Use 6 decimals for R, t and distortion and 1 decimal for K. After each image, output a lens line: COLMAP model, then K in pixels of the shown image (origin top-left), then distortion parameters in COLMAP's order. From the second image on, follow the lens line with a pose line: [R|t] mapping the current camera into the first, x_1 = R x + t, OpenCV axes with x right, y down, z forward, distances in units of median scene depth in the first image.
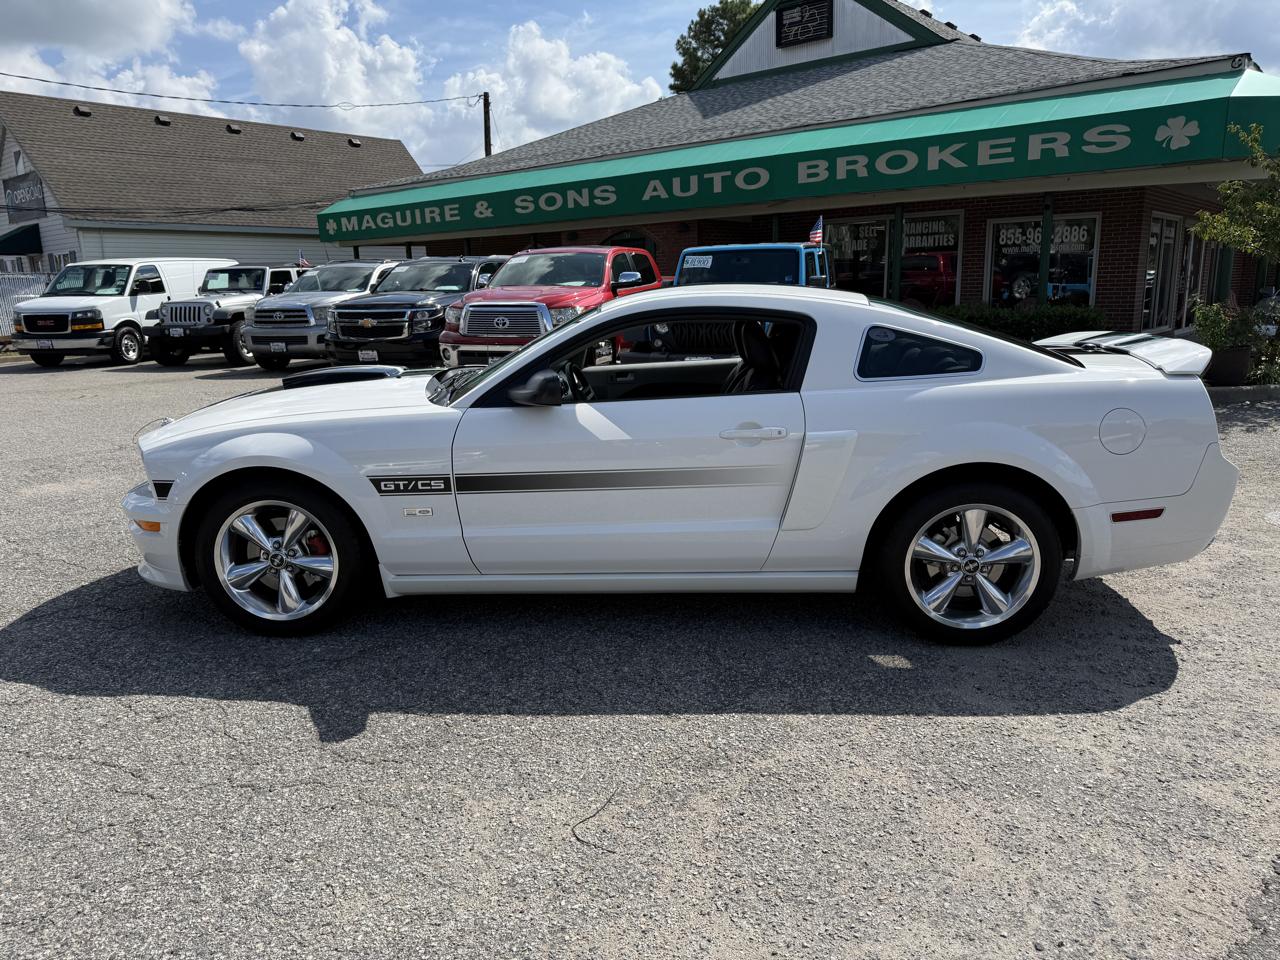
lens RADIAL K [[920.7, 0, 635.0], [0, 920.7, 478.5], [0, 0, 1]] dist [-0.007651, -0.004599]
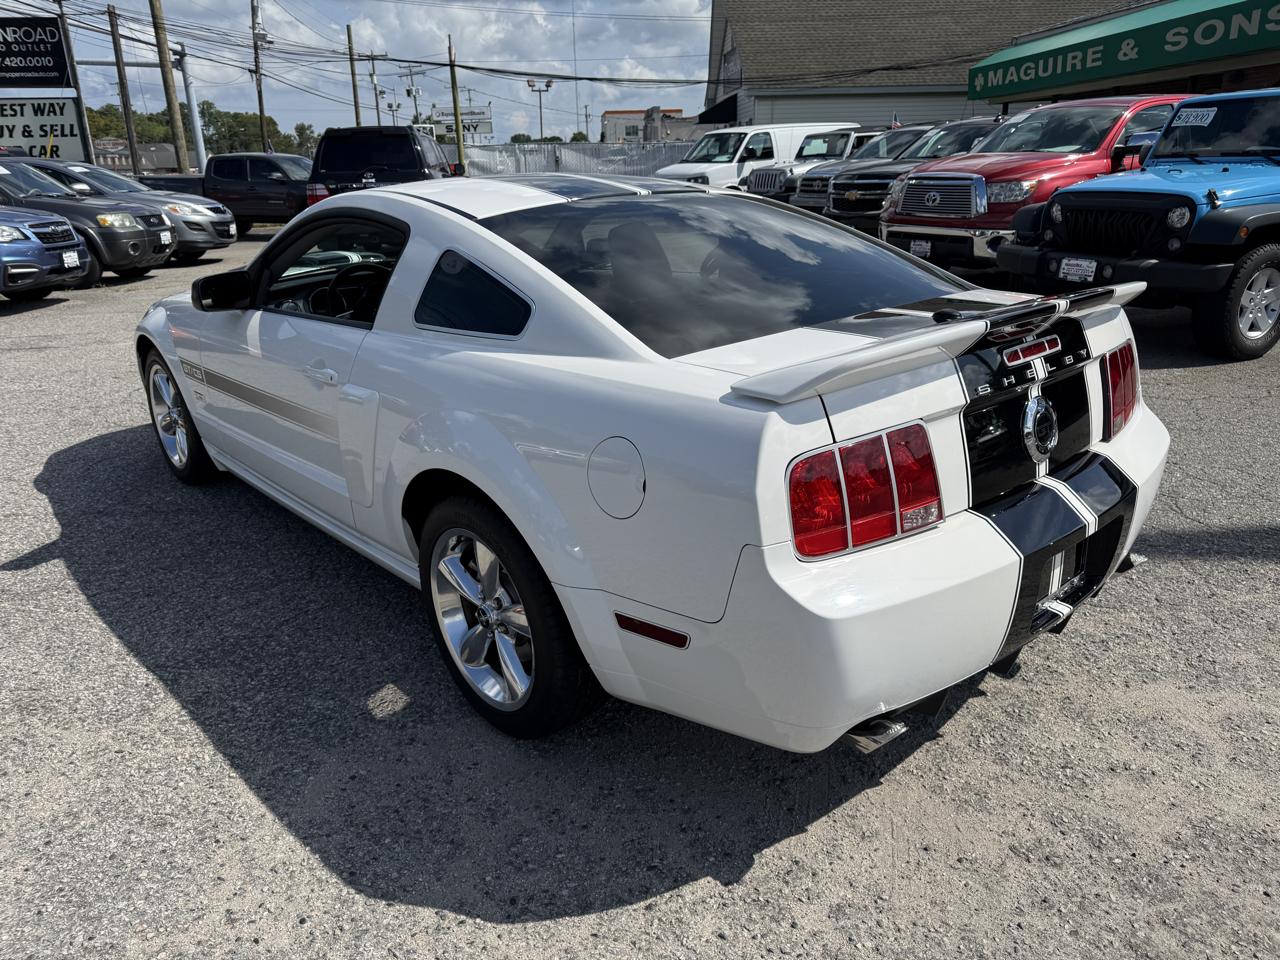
lens RADIAL K [[903.2, 0, 640.8], [0, 903.2, 480.6], [0, 0, 1]] dist [0.002534, -0.003051]
pose [[0.703319, 0.234715, -0.671007, 0.213130], [-0.131600, 0.970593, 0.201572, -0.037444], [0.698587, -0.053465, 0.713525, 0.148486]]
